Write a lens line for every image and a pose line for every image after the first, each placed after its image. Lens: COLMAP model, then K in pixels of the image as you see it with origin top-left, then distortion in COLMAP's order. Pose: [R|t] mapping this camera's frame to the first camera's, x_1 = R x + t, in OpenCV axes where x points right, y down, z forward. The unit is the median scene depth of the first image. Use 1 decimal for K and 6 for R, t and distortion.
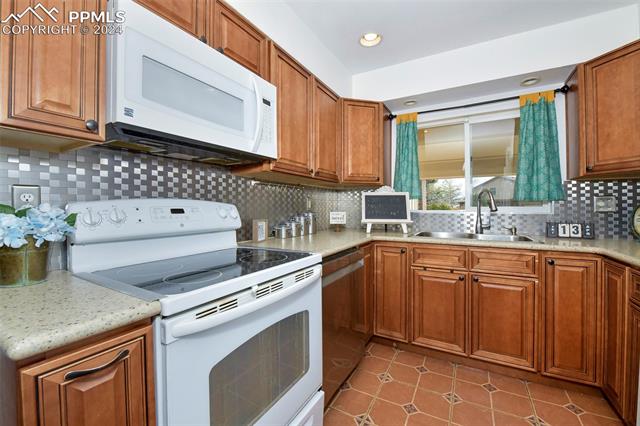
lens RADIAL K [[272.3, 0, 320.0], [0, 272.3, 207.3], [0, 0, 1]] dist [0.000337, -0.001783]
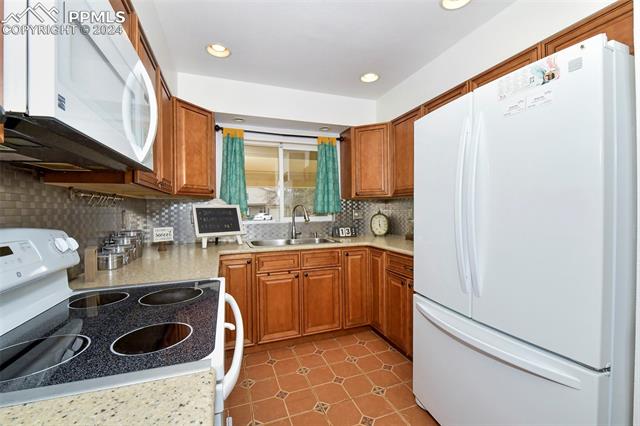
lens RADIAL K [[271.4, 0, 329.7], [0, 271.4, 213.1], [0, 0, 1]] dist [-0.005391, 0.000537]
pose [[0.649369, -0.015852, 0.760308, -0.292534], [0.011174, 0.999874, 0.011303, -0.038105], [-0.760391, 0.001156, 0.649464, 0.063279]]
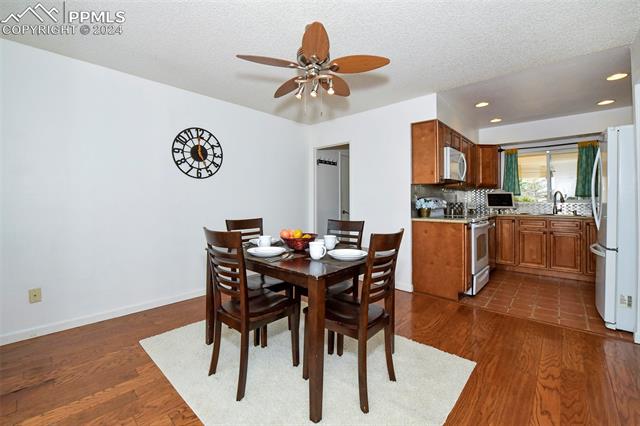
lens RADIAL K [[271.4, 0, 337.2], [0, 271.4, 197.7], [0, 0, 1]] dist [-0.005391, 0.000537]
pose [[0.982919, -0.002470, -0.184021, -0.617247], [0.000576, 0.999946, -0.010343, 0.003013], [0.184037, 0.010060, 0.982868, -1.244789]]
